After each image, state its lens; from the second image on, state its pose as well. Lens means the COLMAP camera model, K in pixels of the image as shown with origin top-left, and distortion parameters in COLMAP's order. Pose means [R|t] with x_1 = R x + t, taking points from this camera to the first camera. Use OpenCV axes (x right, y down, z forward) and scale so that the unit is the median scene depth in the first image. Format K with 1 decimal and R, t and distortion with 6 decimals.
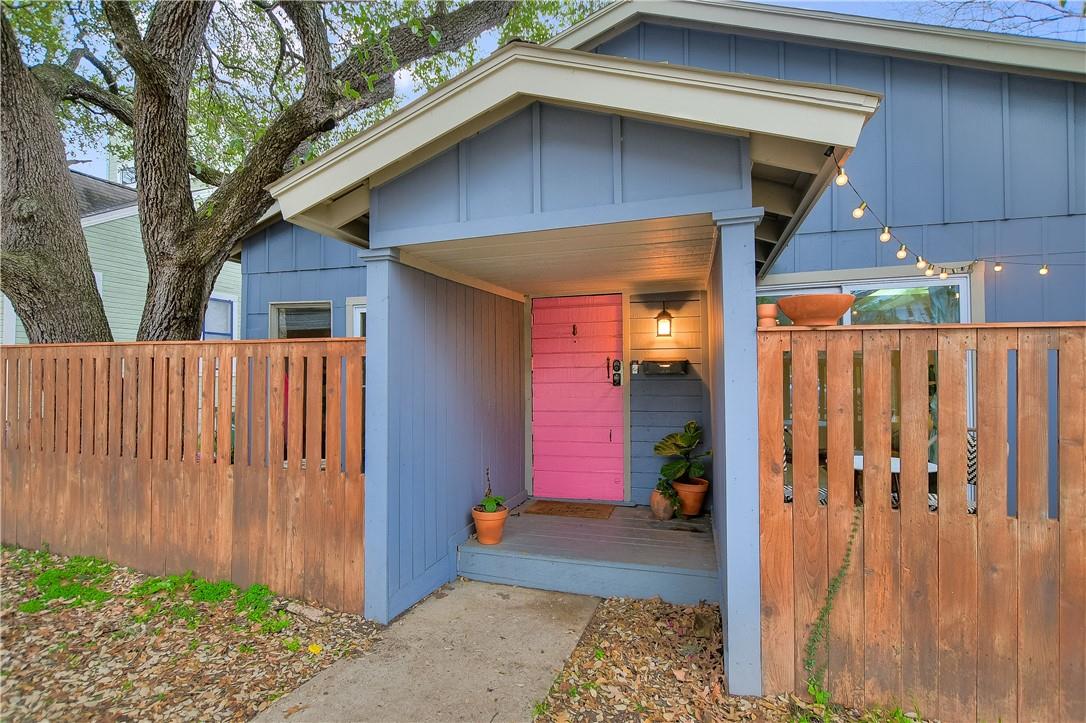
lens RADIAL K [[534.4, 0, 545.9], [0, 534.4, 365.7], [0, 0, 1]] dist [-0.016718, 0.000203]
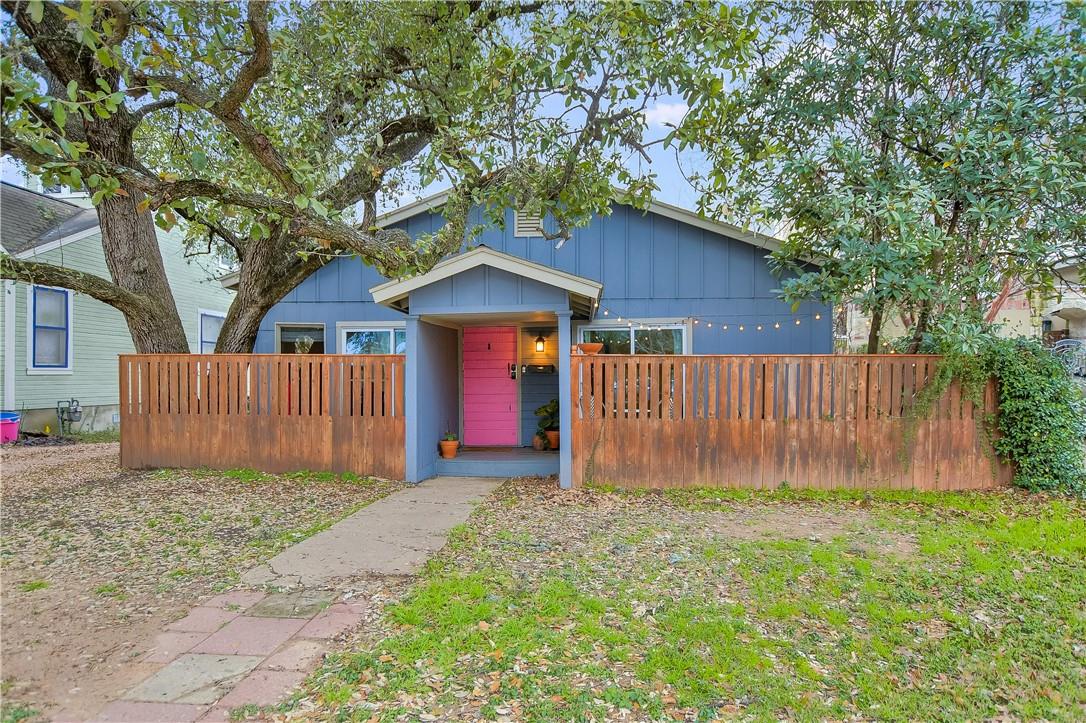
lens RADIAL K [[563.4, 0, 544.3], [0, 563.4, 377.4], [0, 0, 1]] dist [-0.000052, -0.000009]
pose [[0.977445, 0.001637, 0.211182, -0.229585], [-0.005722, 0.999808, 0.018736, -0.004125], [-0.211110, -0.019522, 0.977267, -1.191579]]
